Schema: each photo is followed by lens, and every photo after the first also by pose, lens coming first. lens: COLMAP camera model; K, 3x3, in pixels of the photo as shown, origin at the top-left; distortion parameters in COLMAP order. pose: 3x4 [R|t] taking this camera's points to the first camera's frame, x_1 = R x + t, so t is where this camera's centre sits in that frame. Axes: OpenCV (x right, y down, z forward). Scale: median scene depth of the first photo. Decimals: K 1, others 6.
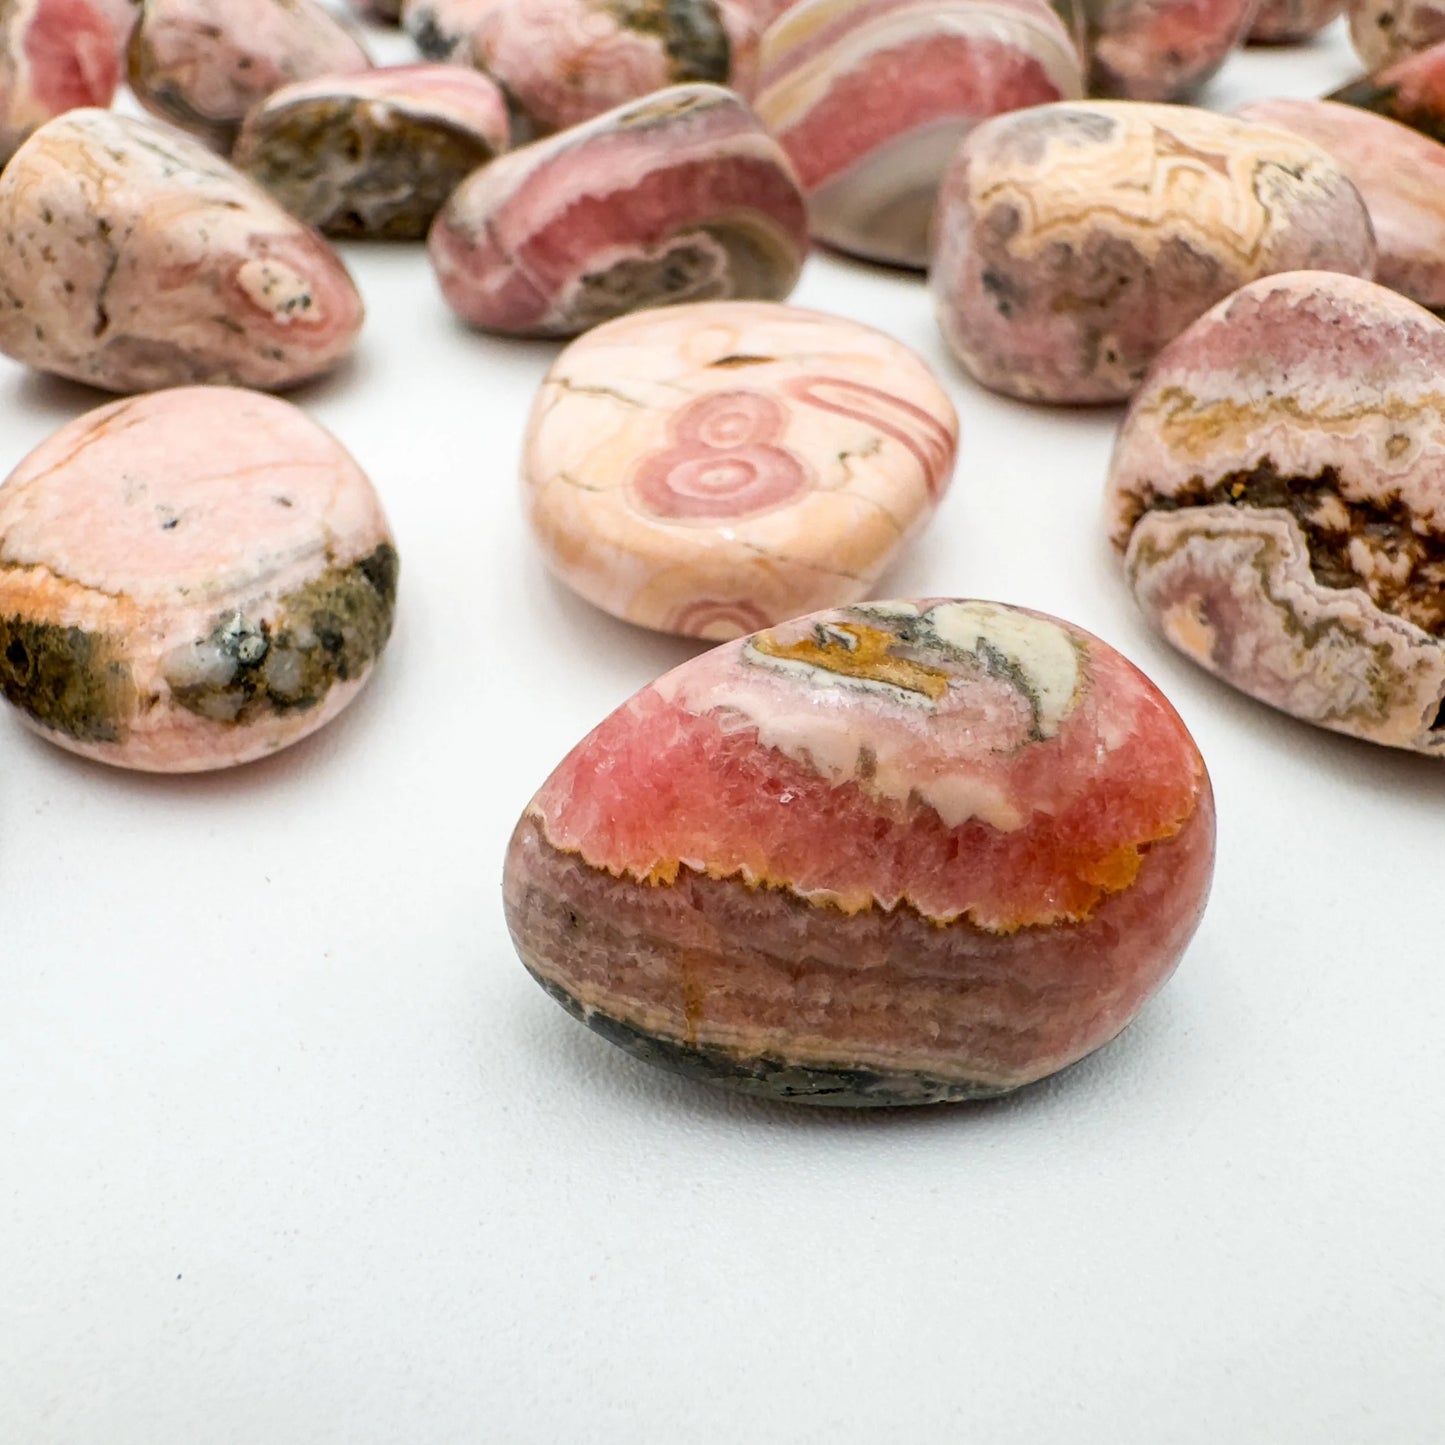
lens RADIAL K [[1256.2, 0, 722.5], [0, 1256.2, 722.5], [0, 0, 1]] dist [-0.052743, 0.071657]
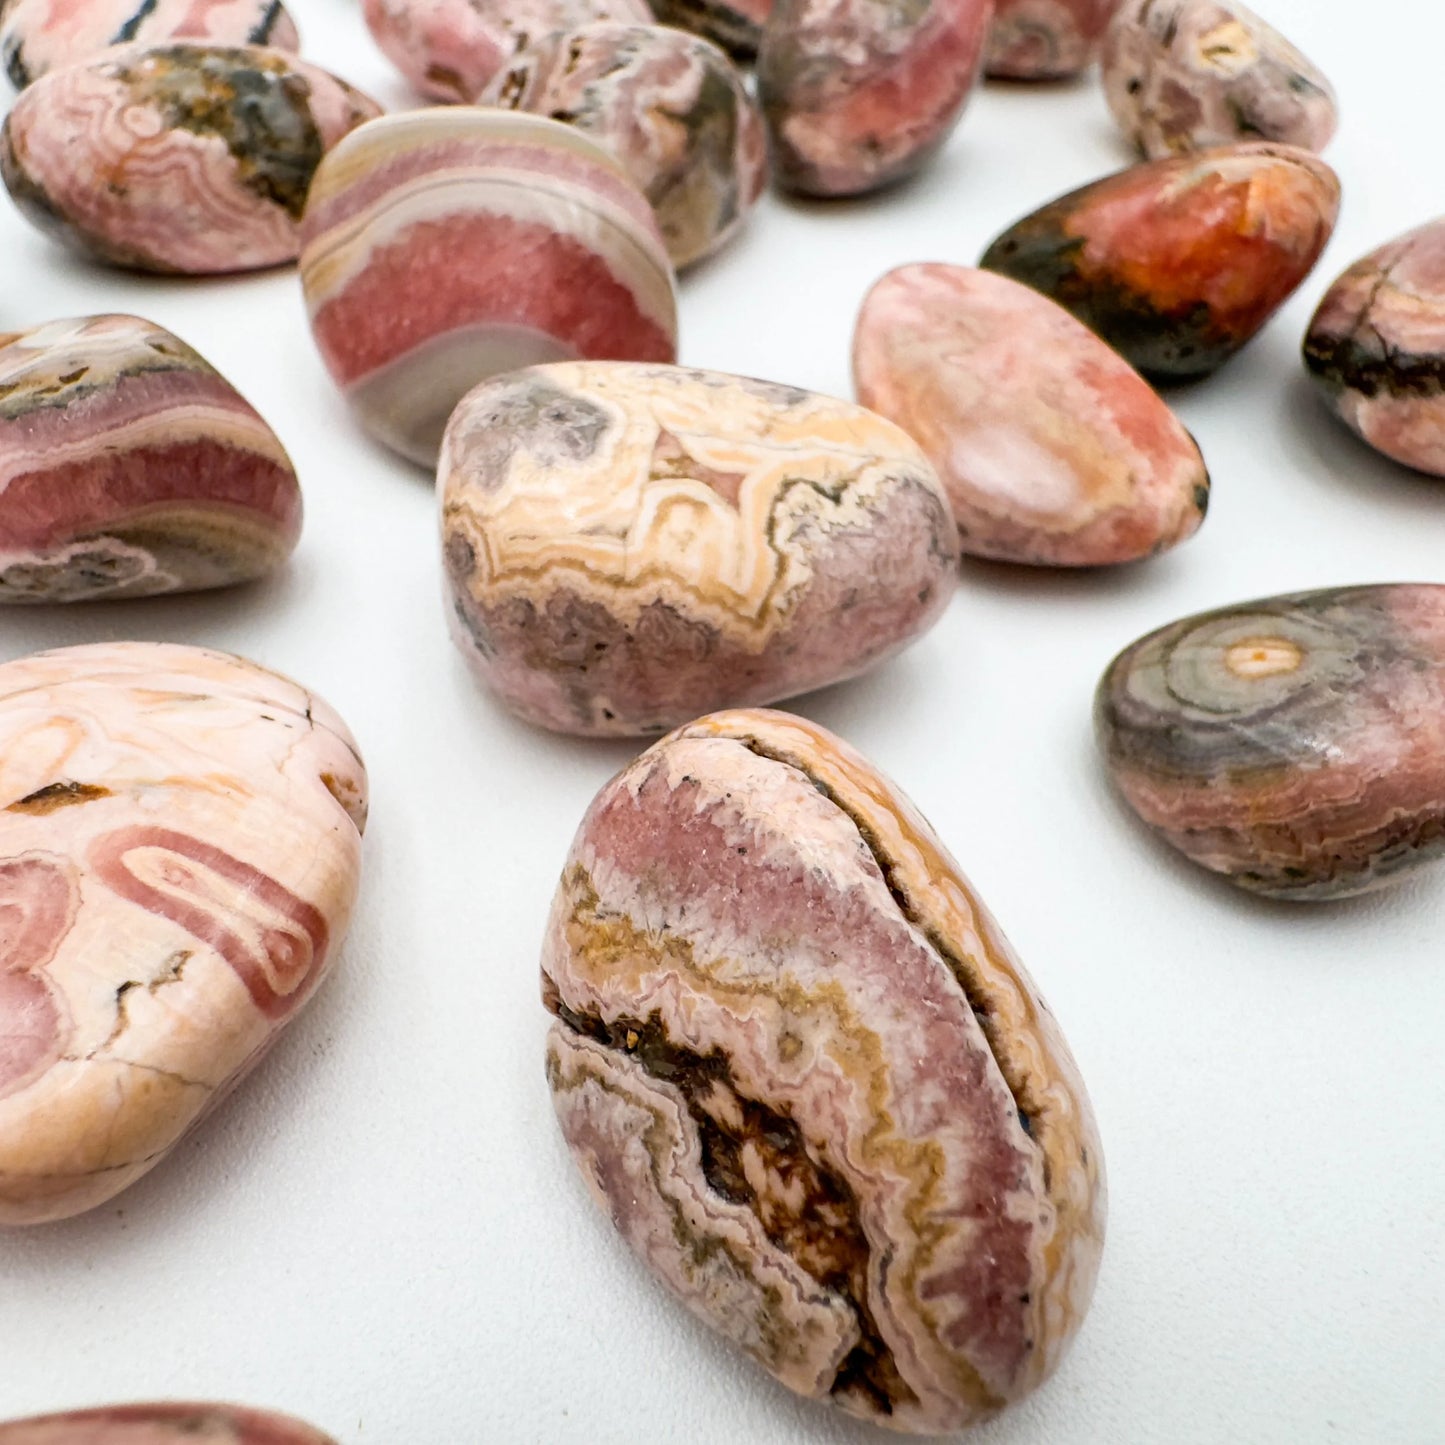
lens RADIAL K [[1208.8, 0, 722.5], [0, 1208.8, 722.5], [0, 0, 1]] dist [0.068845, -0.098407]
pose [[0.998895, 0.002248, 0.046953, 0.441058], [-0.007446, 0.993812, 0.110822, -0.476177], [-0.046413, -0.111049, 0.992731, 0.267692]]
